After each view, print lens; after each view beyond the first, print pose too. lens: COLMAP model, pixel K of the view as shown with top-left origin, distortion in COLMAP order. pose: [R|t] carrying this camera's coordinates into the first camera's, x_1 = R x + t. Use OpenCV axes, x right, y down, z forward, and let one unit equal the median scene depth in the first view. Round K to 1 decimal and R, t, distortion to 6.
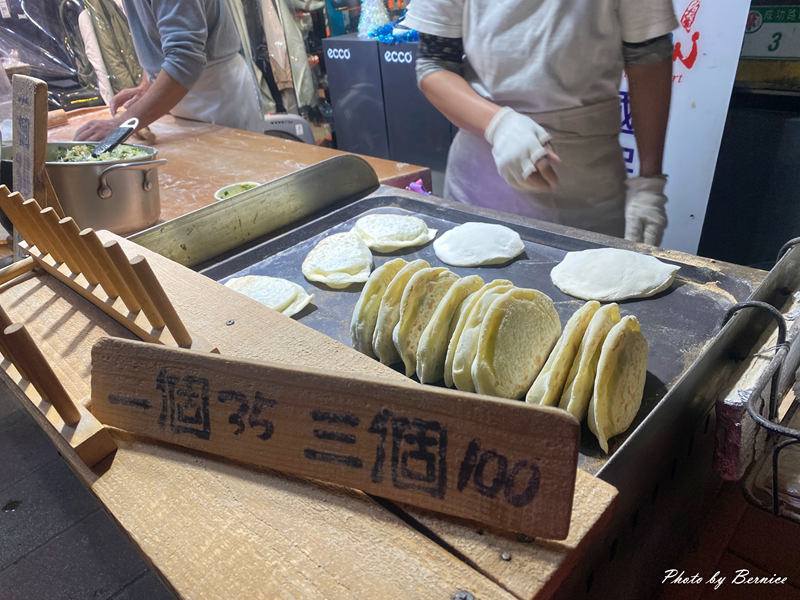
lens RADIAL K [[644.6, 0, 400.0], [0, 644.6, 300.0], [0, 0, 1]] dist [0.044994, -0.062566]
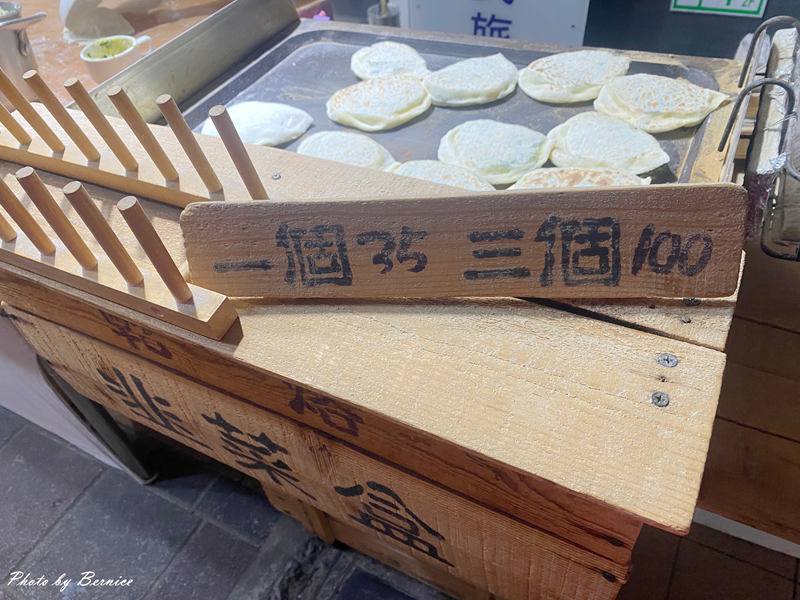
lens RADIAL K [[644.6, 0, 400.0], [0, 644.6, 300.0], [0, 0, 1]] dist [0.044994, -0.062566]
pose [[0.954815, -0.197022, 0.222510, -0.503958], [0.142702, 0.960658, 0.238268, 0.013848], [-0.260700, -0.195749, 0.945366, 0.044054]]
